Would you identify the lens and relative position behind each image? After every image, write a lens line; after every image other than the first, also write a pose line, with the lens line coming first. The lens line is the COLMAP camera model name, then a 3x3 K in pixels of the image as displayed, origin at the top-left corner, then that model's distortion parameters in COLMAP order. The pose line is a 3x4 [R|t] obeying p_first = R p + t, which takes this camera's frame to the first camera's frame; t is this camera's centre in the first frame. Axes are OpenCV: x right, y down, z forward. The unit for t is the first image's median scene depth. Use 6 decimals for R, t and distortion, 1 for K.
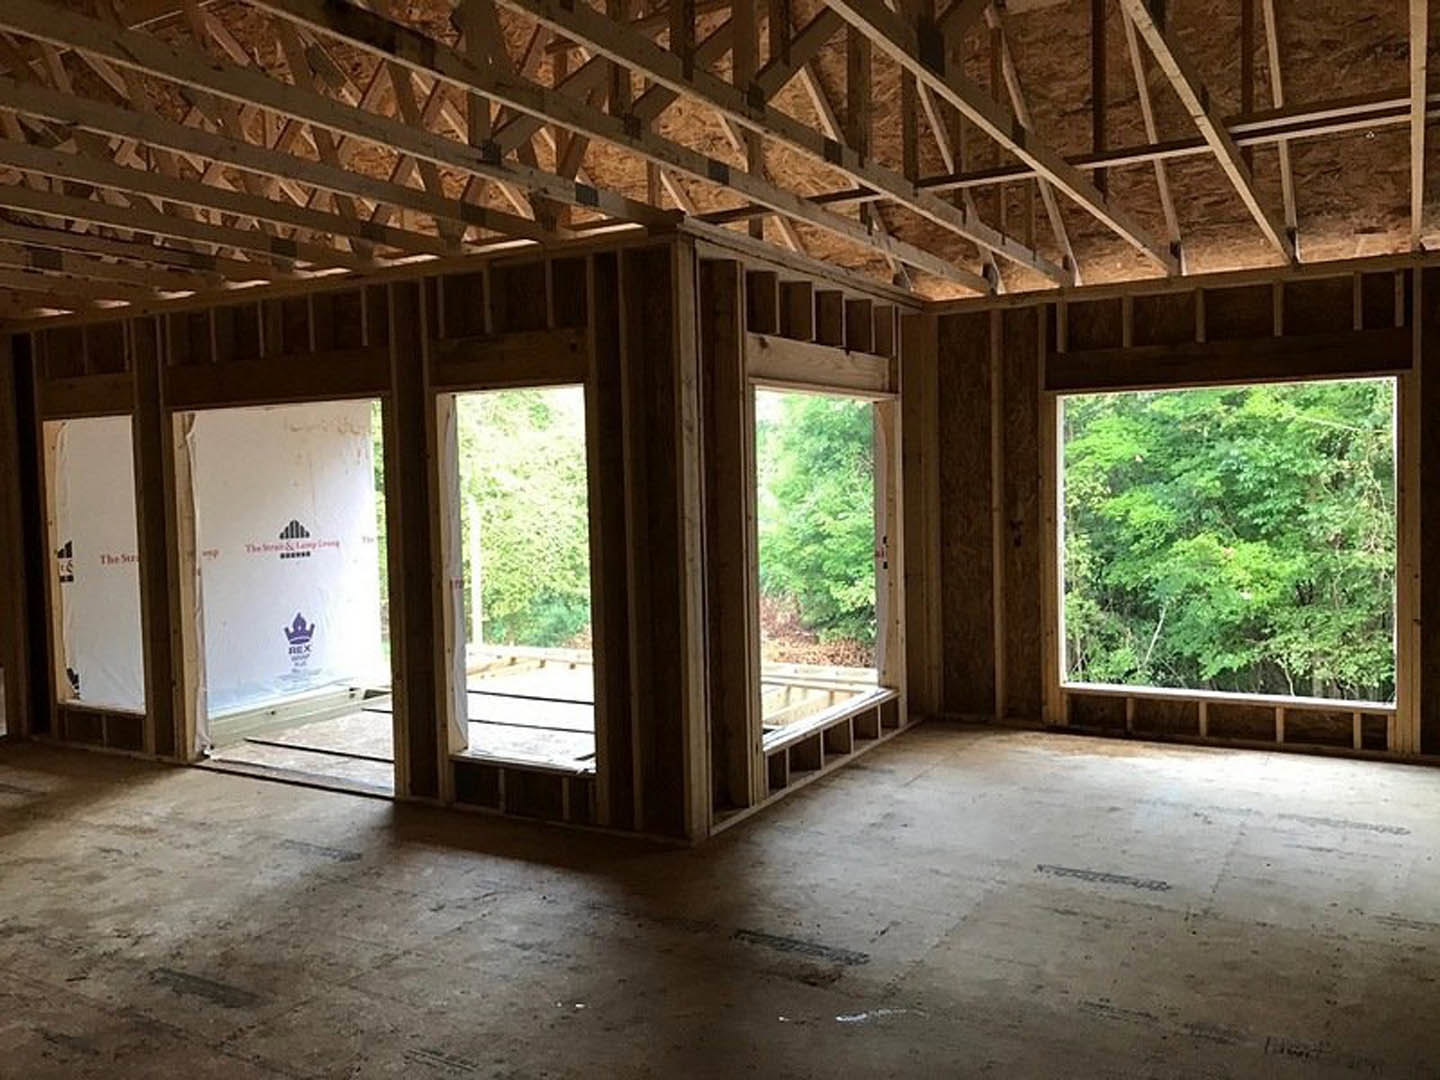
lens RADIAL K [[1189.3, 0, 741.4], [0, 1189.3, 528.4], [0, 0, 1]] dist [0.024120, -0.018612]
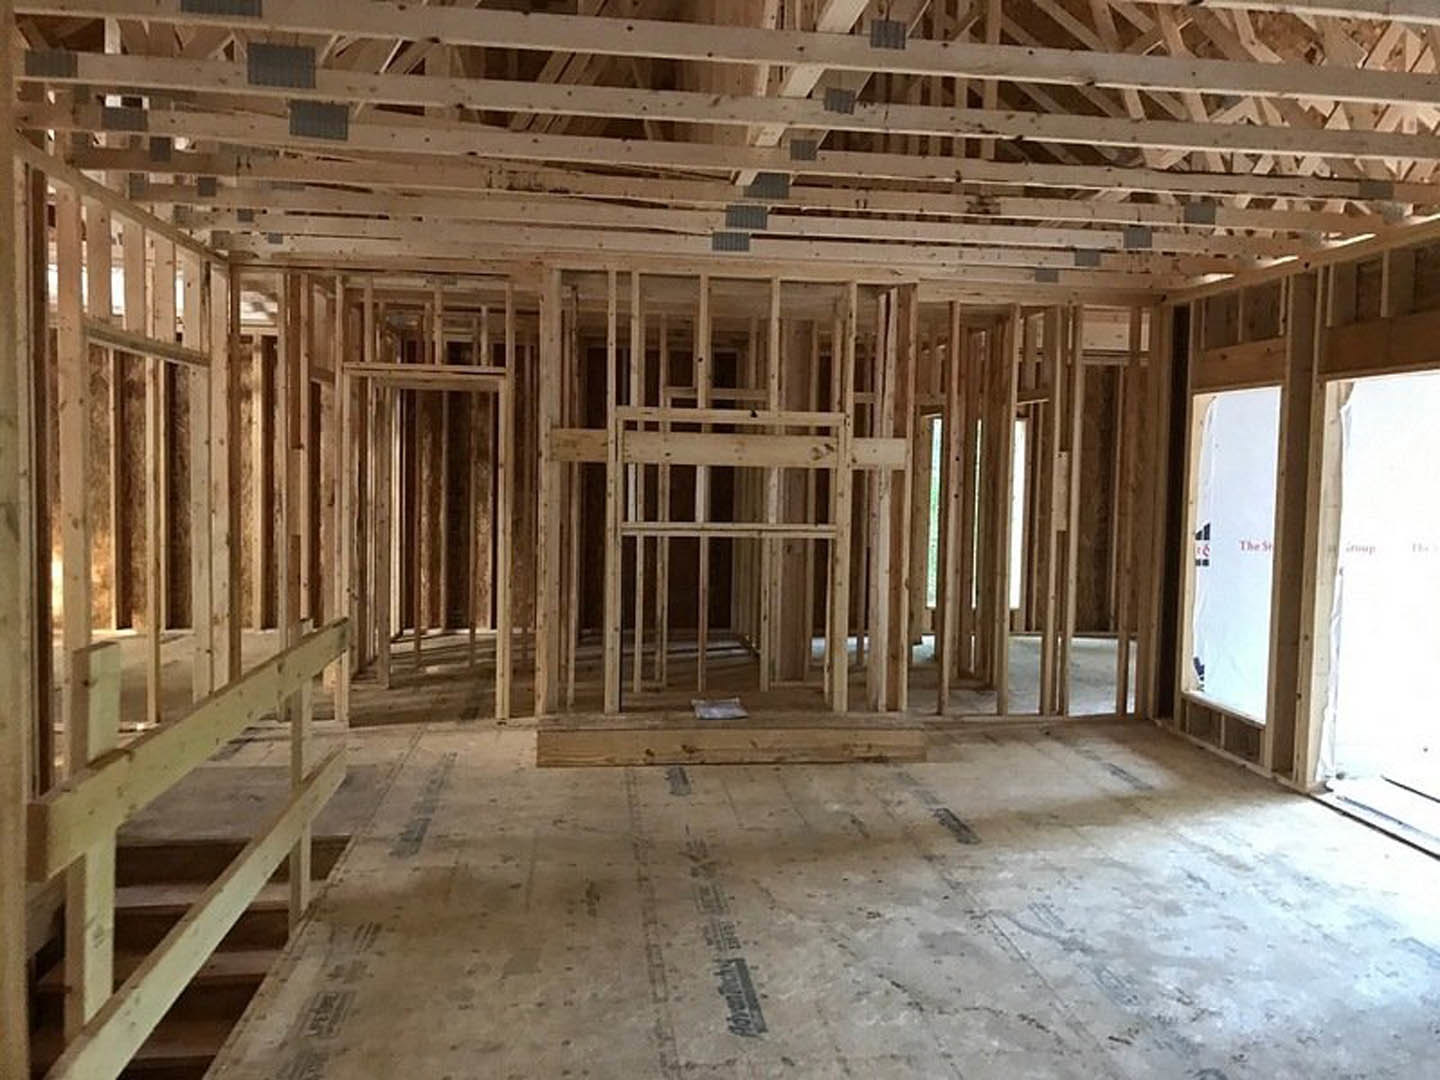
lens RADIAL K [[1189.3, 0, 741.4], [0, 1189.3, 528.4], [0, 0, 1]] dist [0.024120, -0.018612]
pose [[0.605470, 0.080720, -0.791764, -0.046567], [-0.073569, 0.996260, 0.045310, -0.000651], [0.792461, 0.030815, 0.609144, 0.155120]]
